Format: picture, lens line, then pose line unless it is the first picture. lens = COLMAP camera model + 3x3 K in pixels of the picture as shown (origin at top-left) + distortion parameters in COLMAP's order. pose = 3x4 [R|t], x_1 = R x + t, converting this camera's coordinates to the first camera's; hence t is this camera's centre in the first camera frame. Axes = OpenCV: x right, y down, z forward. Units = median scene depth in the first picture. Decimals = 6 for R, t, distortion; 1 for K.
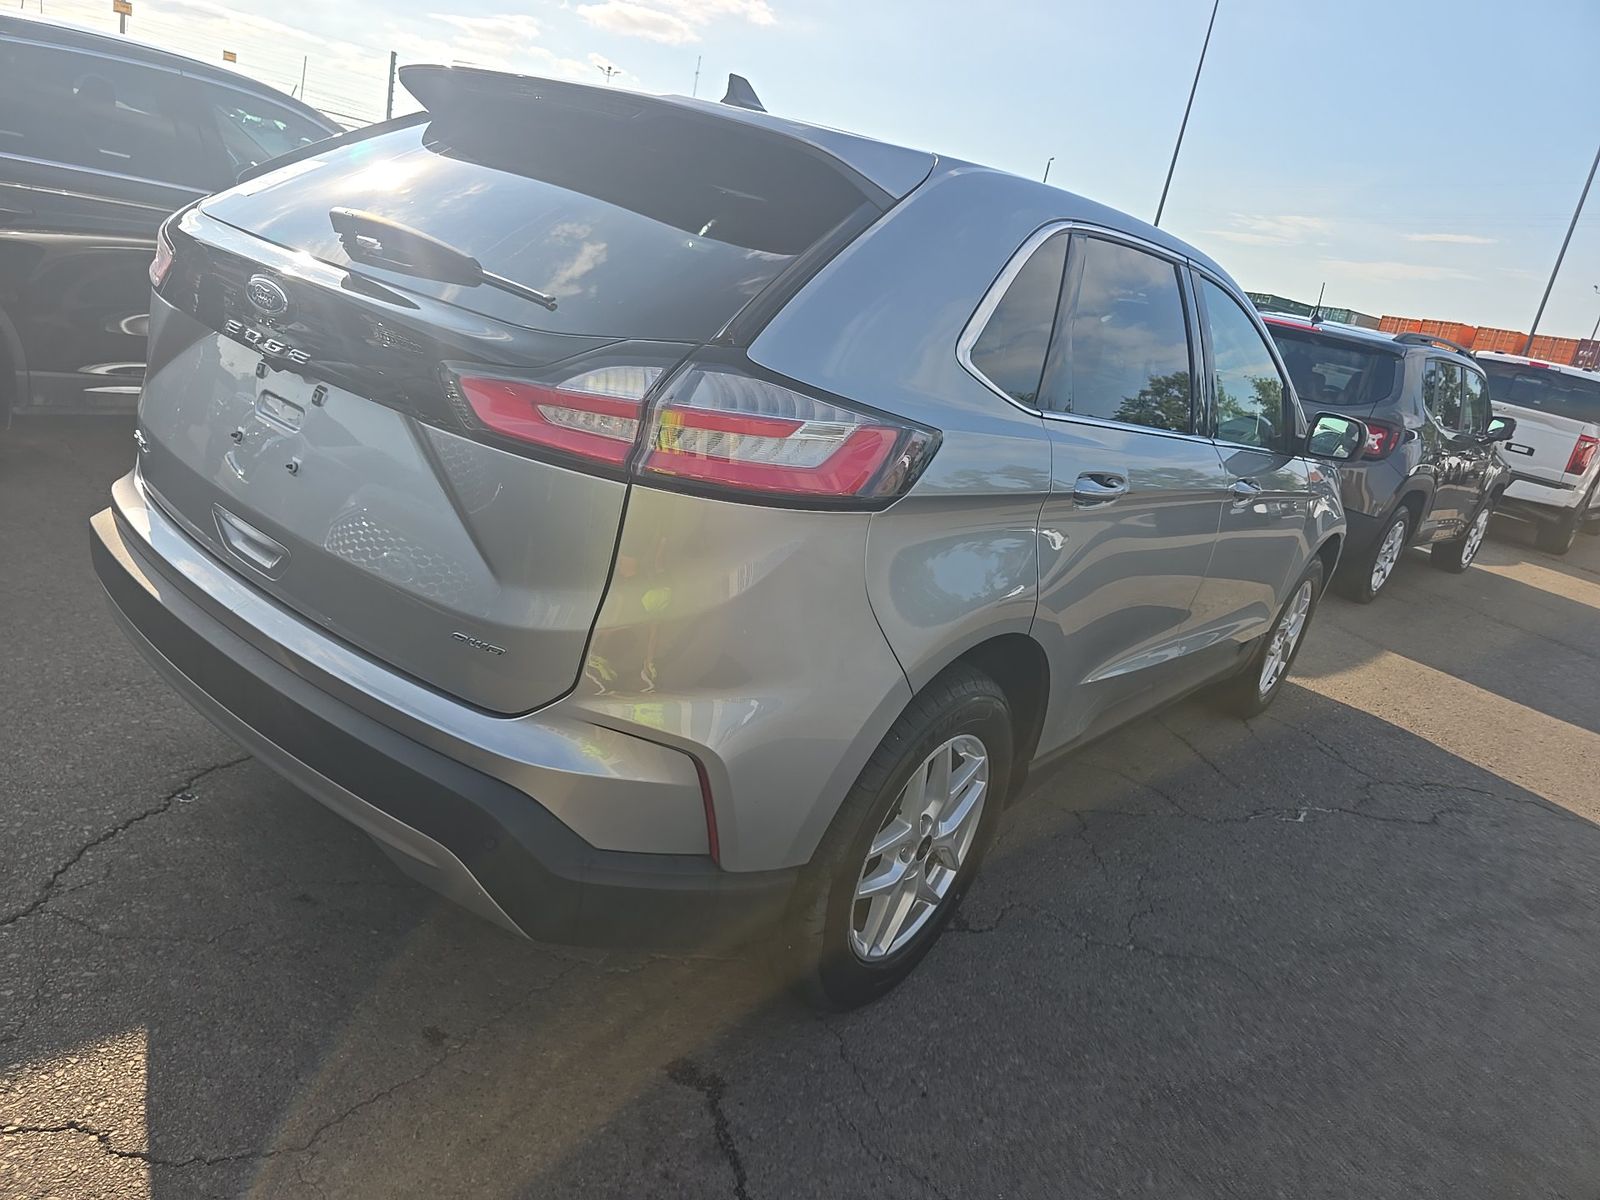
lens RADIAL K [[1158.6, 0, 800.0], [0, 1158.6, 600.0], [0, 0, 1]] dist [0.047602, -0.052382]
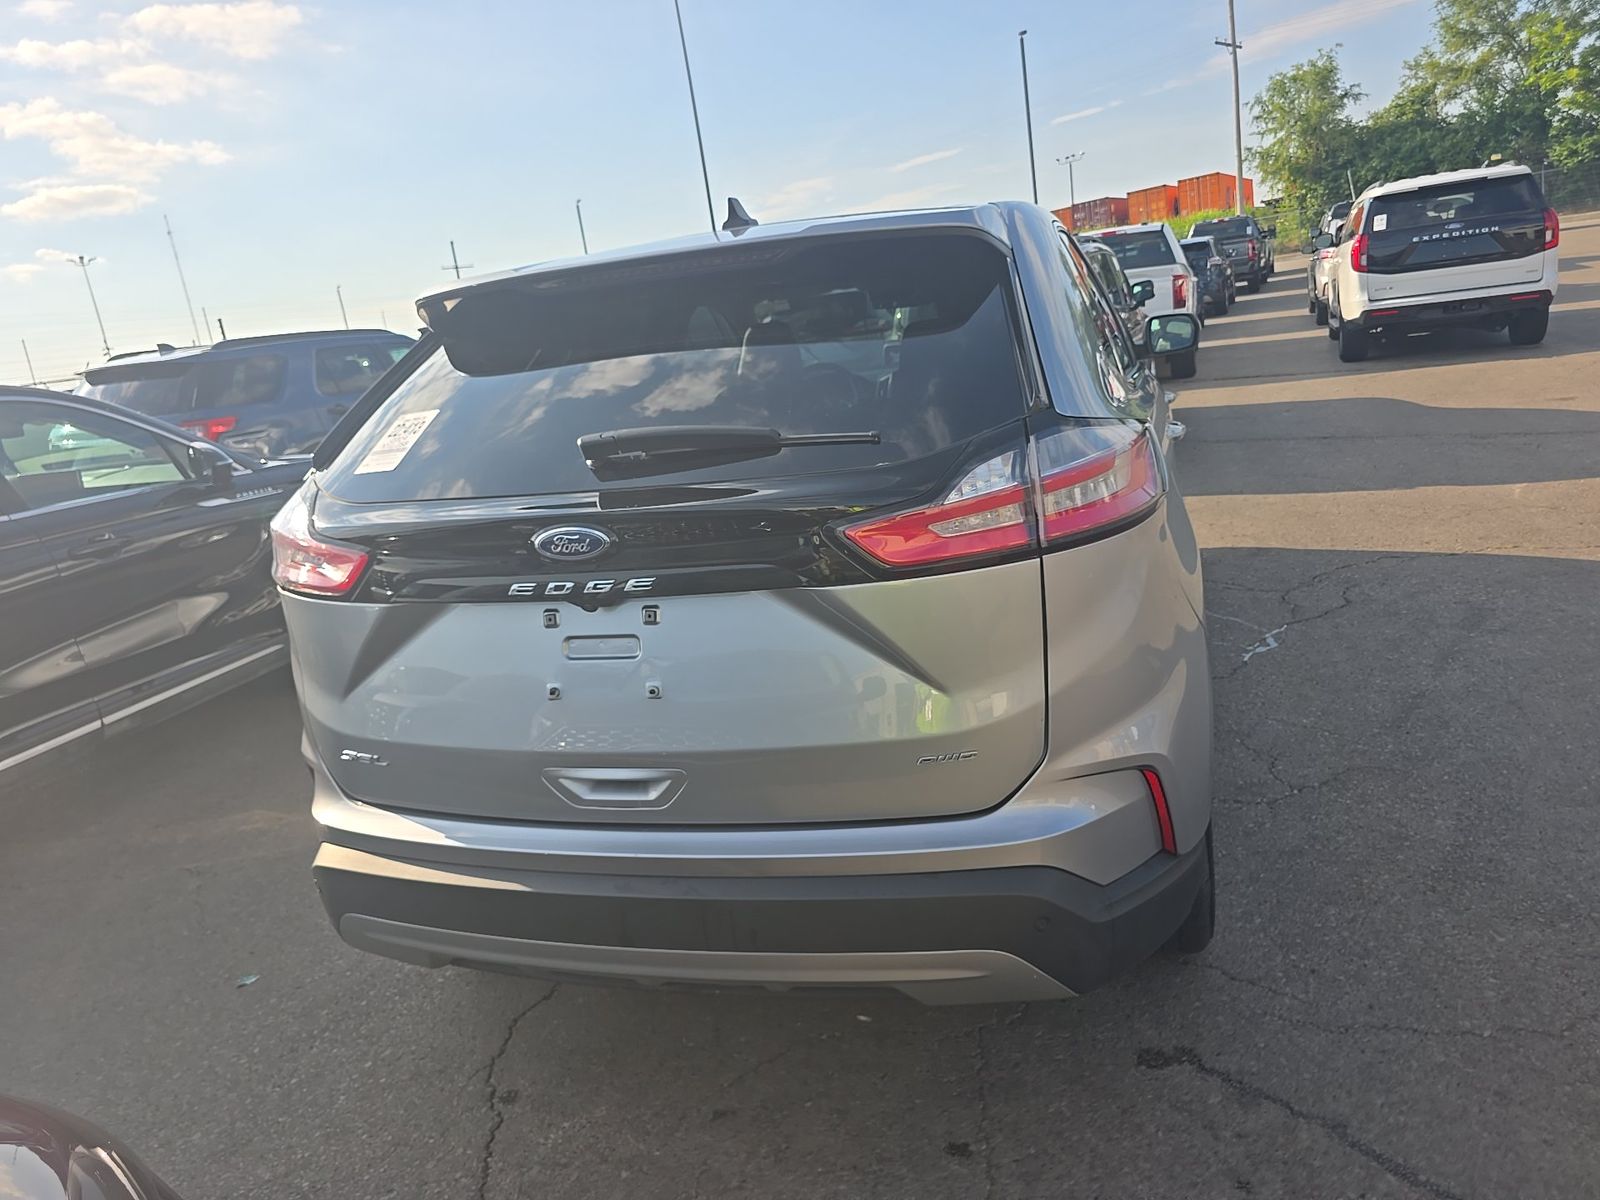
lens RADIAL K [[1158.6, 0, 800.0], [0, 1158.6, 600.0], [0, 0, 1]] dist [0.047602, -0.052382]
pose [[0.867688, -0.404128, 0.289478, -0.491678], [0.412834, 0.910199, 0.033254, -0.141125], [-0.276922, 0.090652, 0.956607, 0.021082]]
